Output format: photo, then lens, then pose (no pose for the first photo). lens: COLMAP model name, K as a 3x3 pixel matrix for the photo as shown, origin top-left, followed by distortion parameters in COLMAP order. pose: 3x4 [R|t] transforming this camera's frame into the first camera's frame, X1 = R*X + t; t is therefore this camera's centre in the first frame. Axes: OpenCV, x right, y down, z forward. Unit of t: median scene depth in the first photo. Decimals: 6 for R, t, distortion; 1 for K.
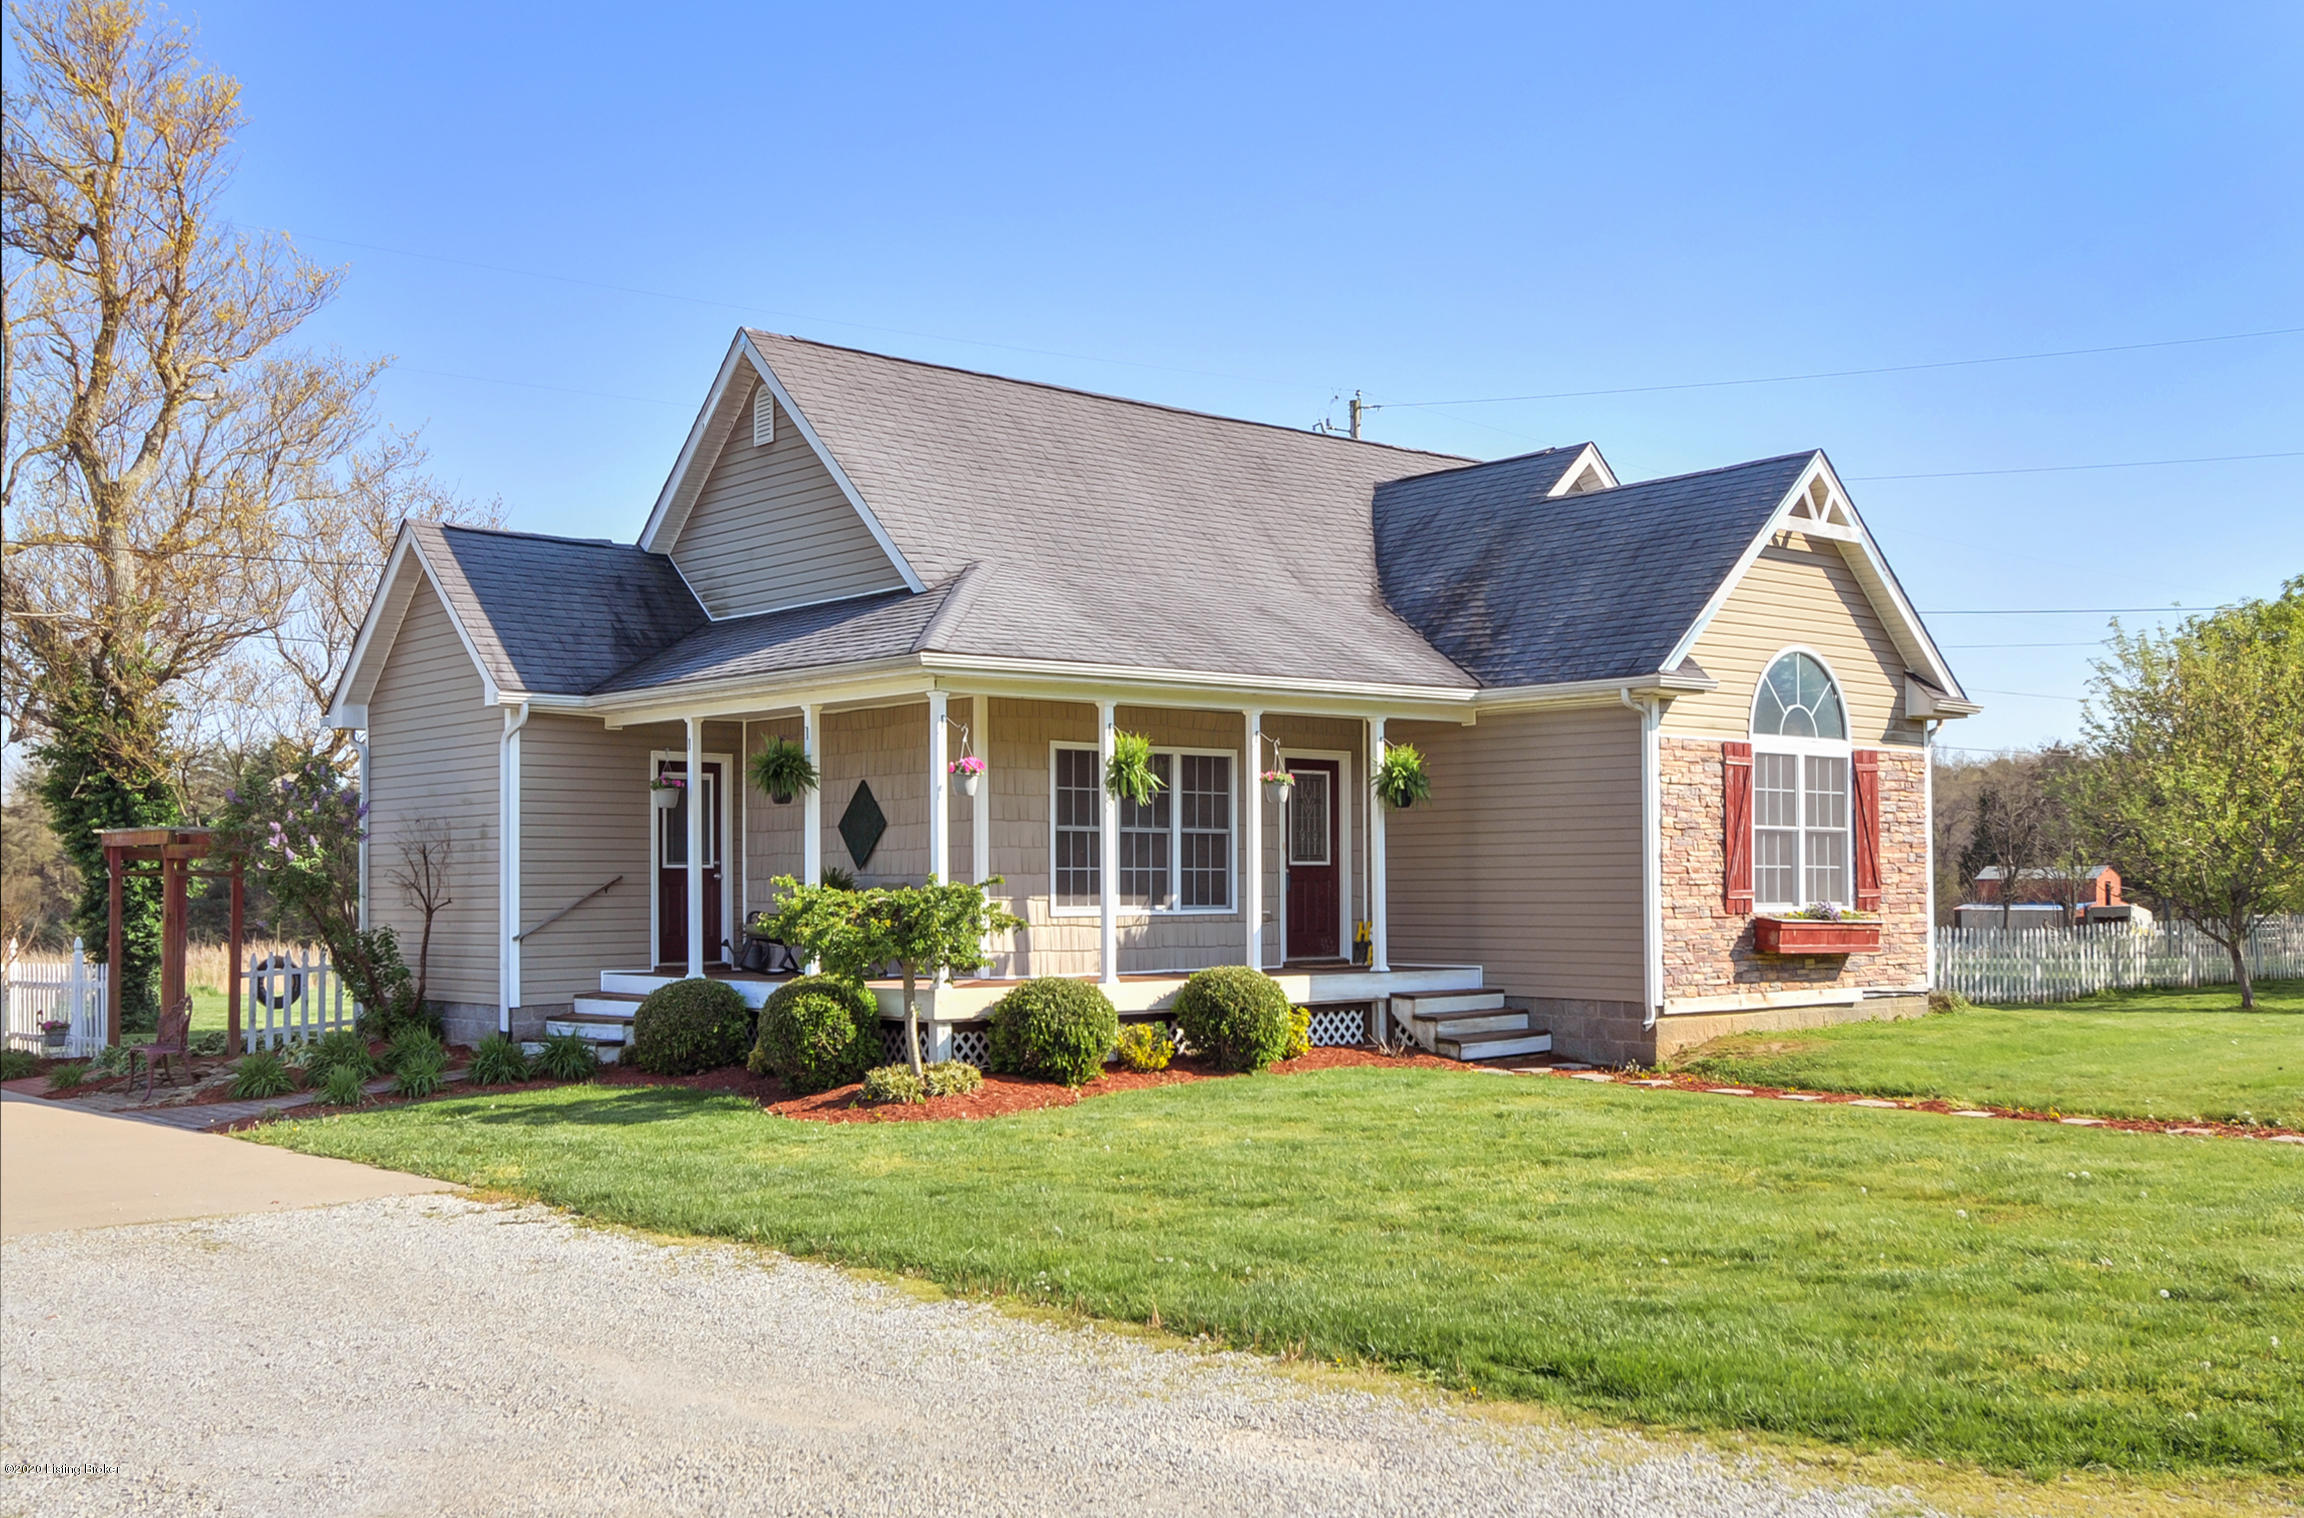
lens RADIAL K [[2356.7, 0, 1149.4], [0, 2356.7, 848.3], [0, 0, 1]] dist [0.010865, 0.000568]
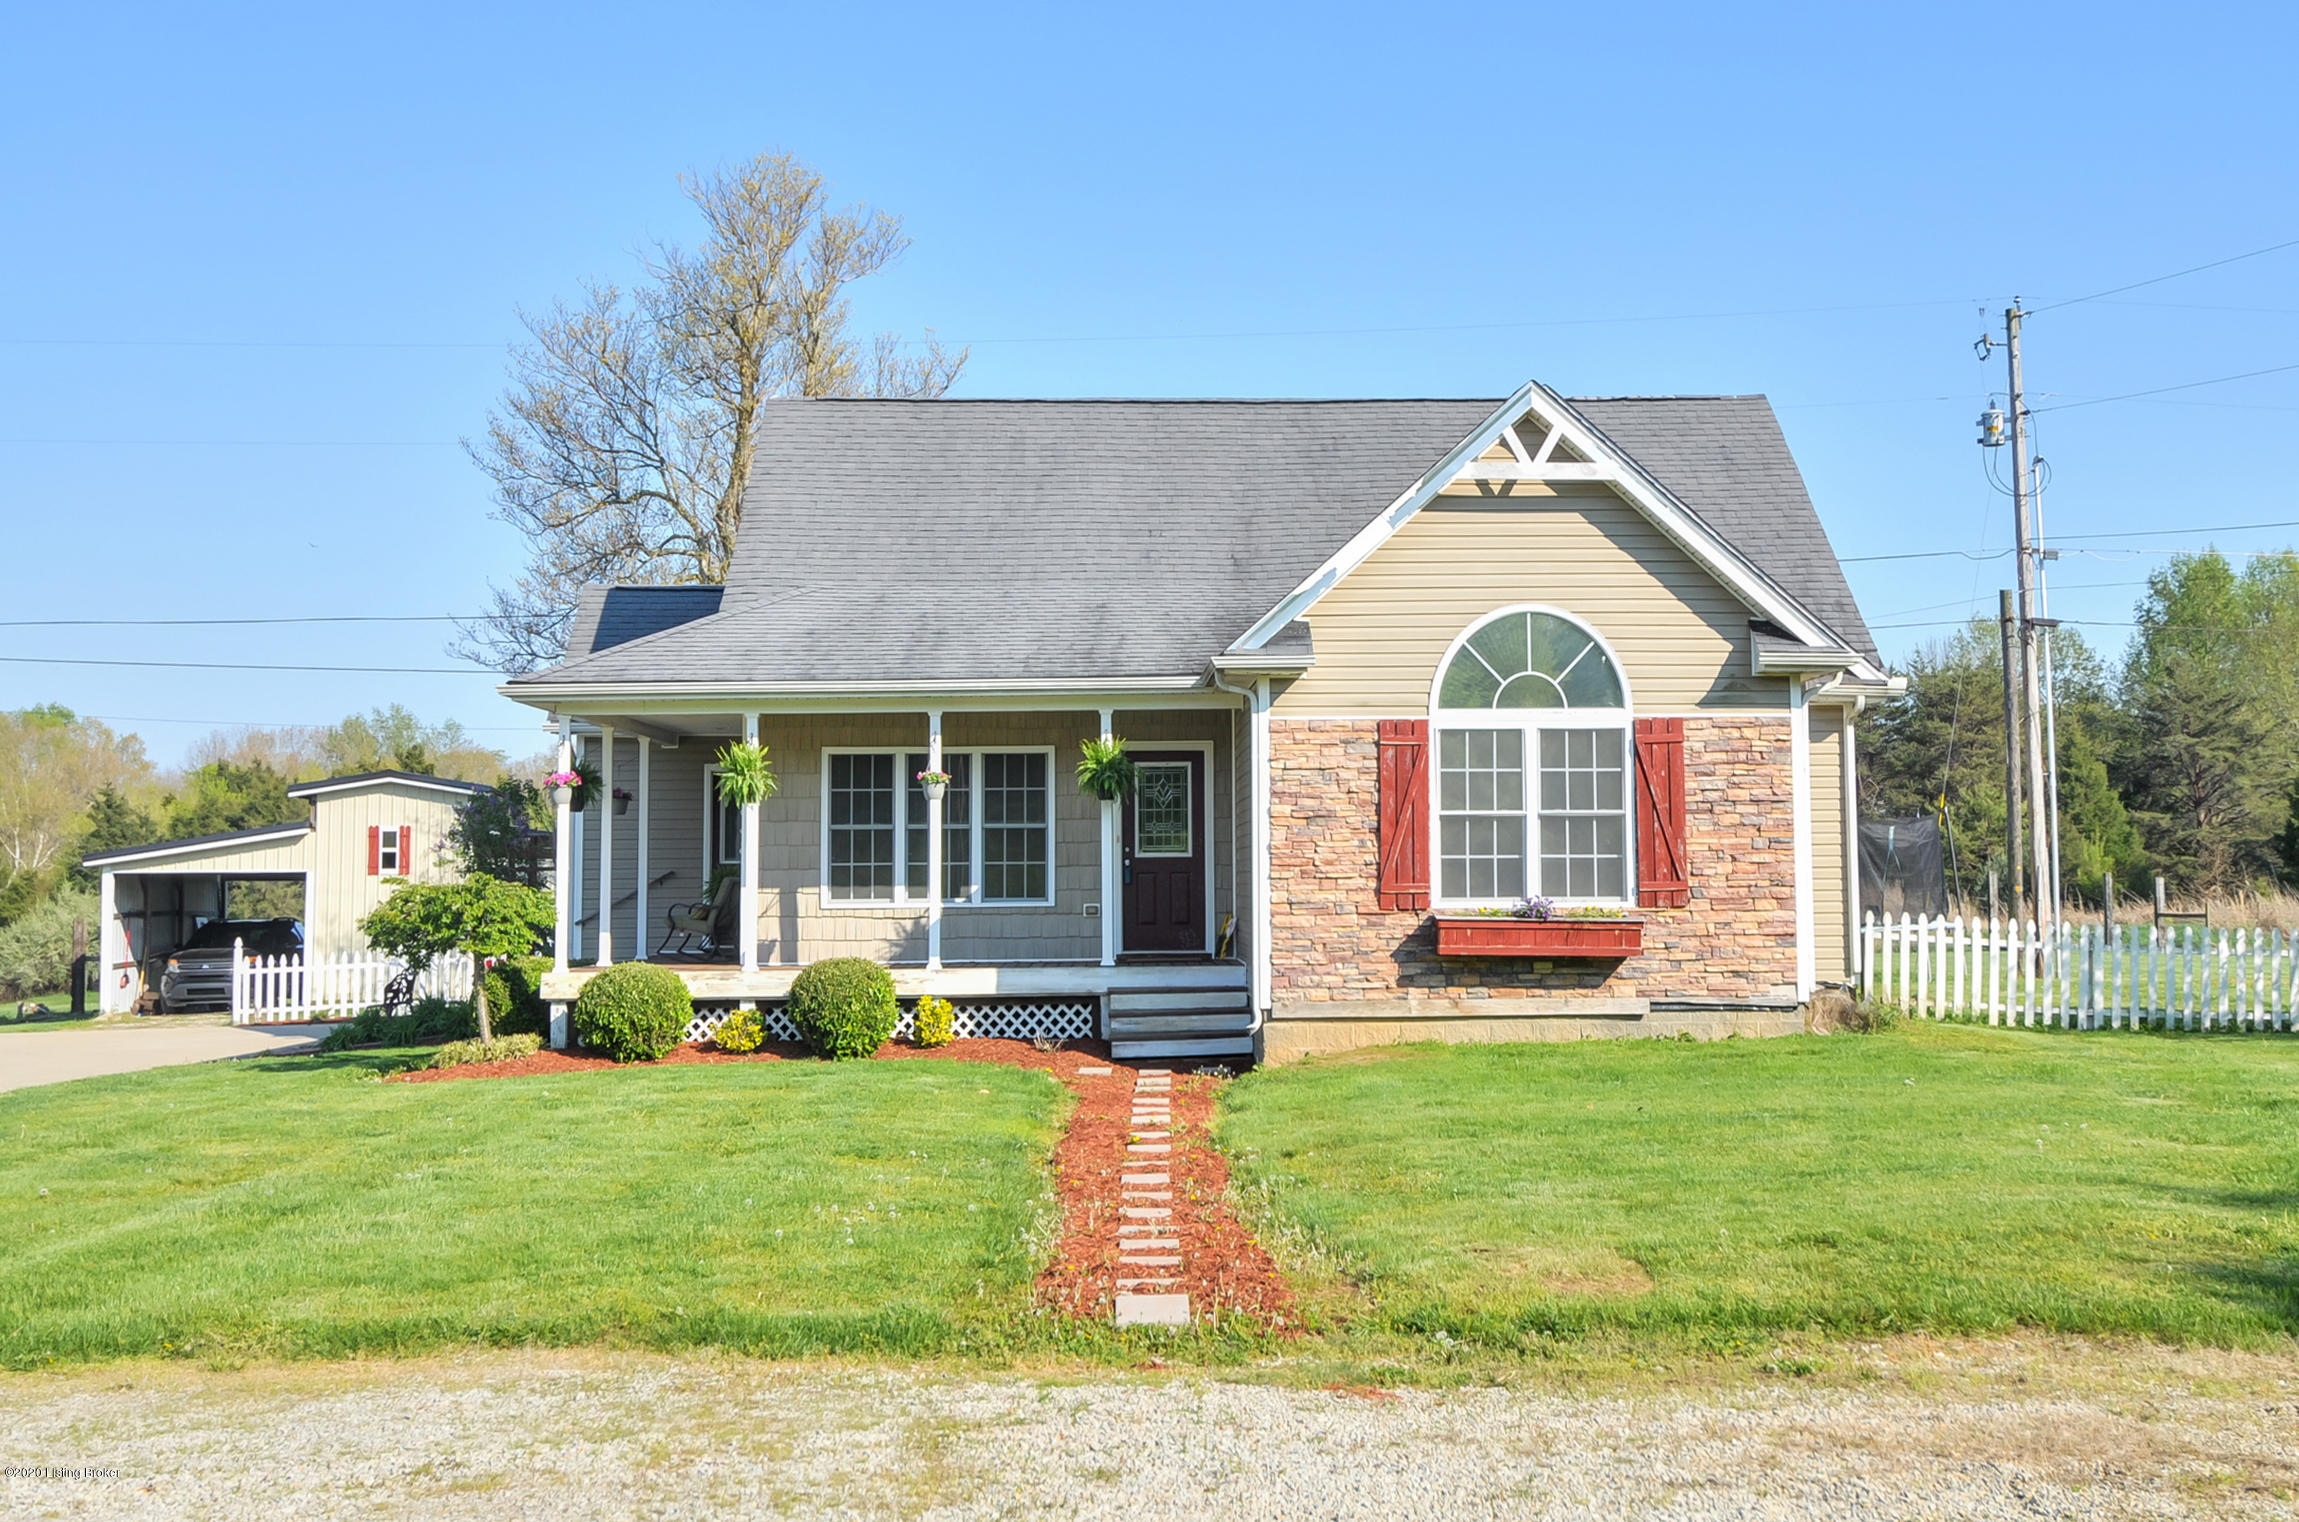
lens RADIAL K [[2379.3, 0, 1113.8], [0, 2379.3, 758.5], [0, 0, 1]] dist [0.026584, 0.007452]
pose [[0.778827, -0.032746, -0.626383, 0.720453], [0.015586, 0.999338, -0.032865, -0.001948], [0.627045, 0.015833, 0.778822, 0.216632]]
